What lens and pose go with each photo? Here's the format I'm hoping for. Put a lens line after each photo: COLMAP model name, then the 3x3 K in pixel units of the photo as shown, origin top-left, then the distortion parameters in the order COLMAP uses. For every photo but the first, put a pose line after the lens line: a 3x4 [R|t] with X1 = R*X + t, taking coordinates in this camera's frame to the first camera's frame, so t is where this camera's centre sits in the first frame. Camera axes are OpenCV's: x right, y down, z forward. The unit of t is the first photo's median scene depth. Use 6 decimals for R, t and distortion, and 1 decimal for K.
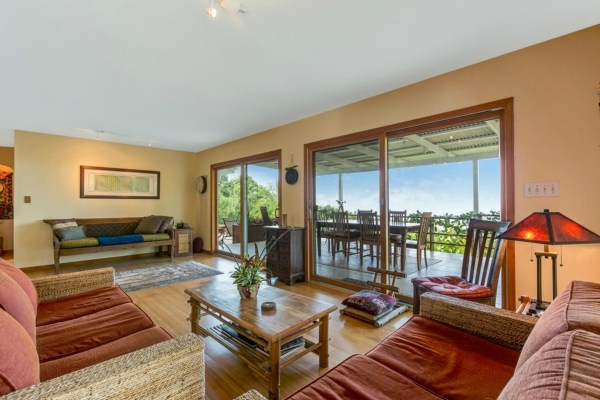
lens RADIAL K [[262.2, 0, 297.8], [0, 262.2, 202.2], [0, 0, 1]] dist [0.002730, 0.000171]
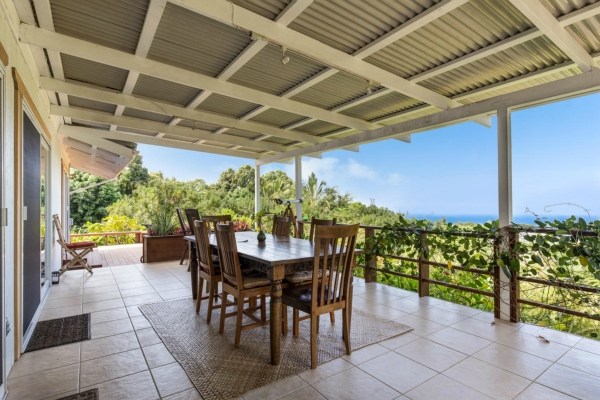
lens RADIAL K [[303.9, 0, 299.1], [0, 303.9, 198.3], [0, 0, 1]] dist [0.006014, 0.000733]
pose [[0.988219, 0.005196, -0.152959, 0.380476], [-0.007386, 0.999878, -0.013753, 0.004136], [0.152869, 0.014721, 0.988137, 0.391507]]
